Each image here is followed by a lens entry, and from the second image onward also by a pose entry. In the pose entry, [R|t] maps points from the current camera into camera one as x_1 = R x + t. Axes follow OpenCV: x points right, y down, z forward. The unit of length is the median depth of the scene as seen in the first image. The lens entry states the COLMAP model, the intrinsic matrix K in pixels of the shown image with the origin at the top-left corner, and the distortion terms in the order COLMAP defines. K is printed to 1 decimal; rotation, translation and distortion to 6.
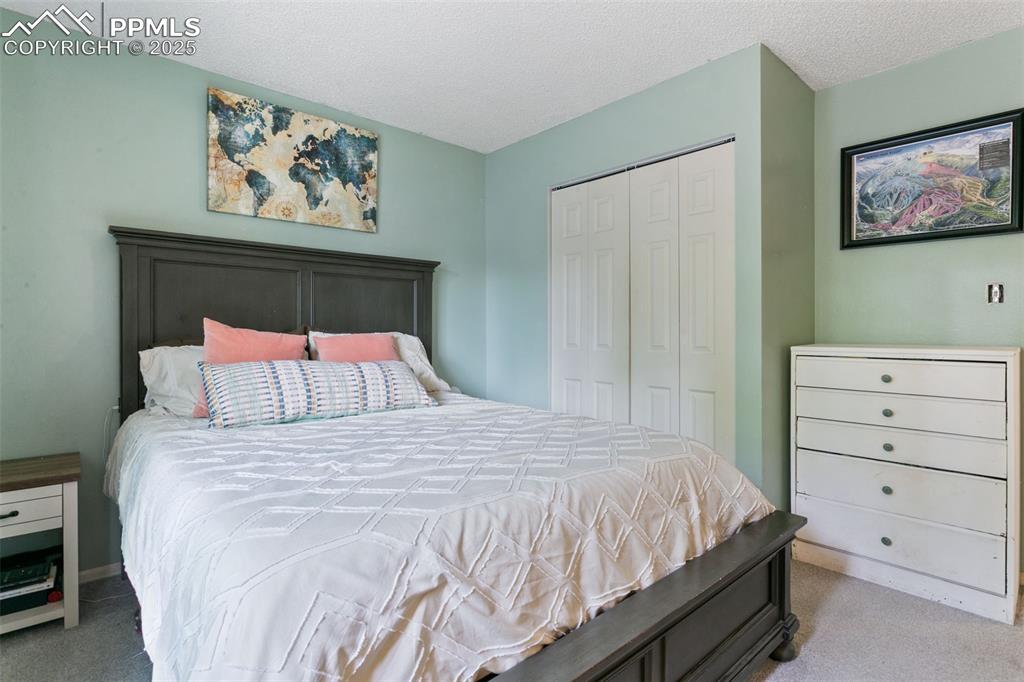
lens RADIAL K [[481.6, 0, 512.2], [0, 481.6, 335.1], [0, 0, 1]] dist [-0.006099, 0.005365]
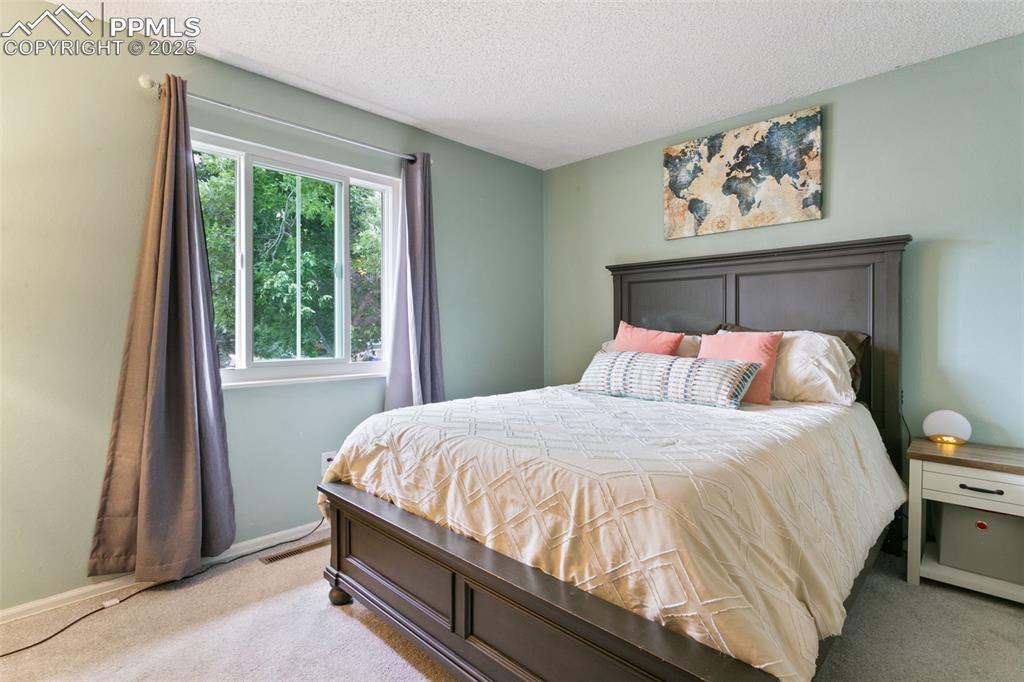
lens RADIAL K [[481.6, 0, 512.7], [0, 481.6, 336.4], [0, 0, 1]] dist [-0.006099, 0.005365]
pose [[0.108863, 0.014141, -0.993956, 0.607239], [-0.007222, 0.999884, 0.013434, -0.003973], [0.994031, 0.005716, 0.108952, 0.388601]]
